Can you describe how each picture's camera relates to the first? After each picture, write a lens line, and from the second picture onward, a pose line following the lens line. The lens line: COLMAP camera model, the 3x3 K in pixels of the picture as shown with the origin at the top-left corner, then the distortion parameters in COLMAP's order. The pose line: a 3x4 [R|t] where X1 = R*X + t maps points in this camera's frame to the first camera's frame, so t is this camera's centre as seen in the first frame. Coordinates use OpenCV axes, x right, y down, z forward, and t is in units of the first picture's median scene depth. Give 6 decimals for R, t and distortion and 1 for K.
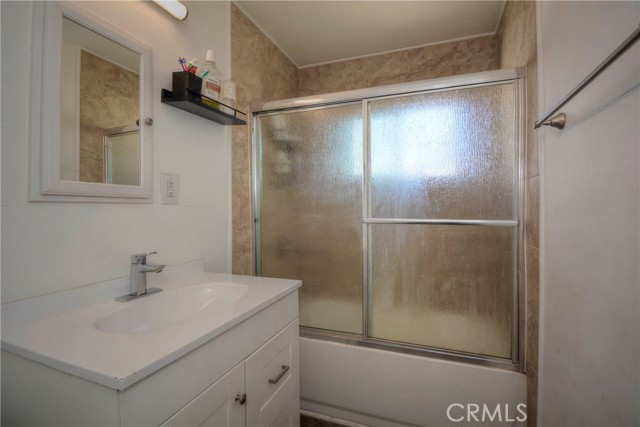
lens RADIAL K [[302.1, 0, 320.0], [0, 302.1, 213.5], [0, 0, 1]] dist [0.016077, -0.027226]
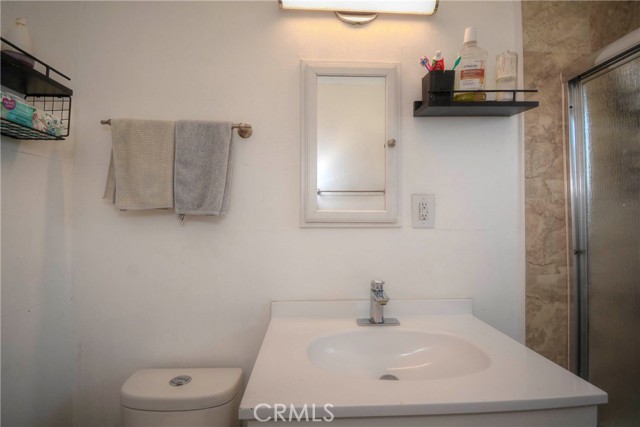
lens RADIAL K [[302.1, 0, 320.0], [0, 302.1, 213.5], [0, 0, 1]] dist [0.016077, -0.027226]
pose [[0.392666, -0.010485, -0.919621, 0.160275], [-0.012470, 0.999782, -0.016723, -0.044746], [0.919596, 0.018034, 0.392450, 0.308464]]
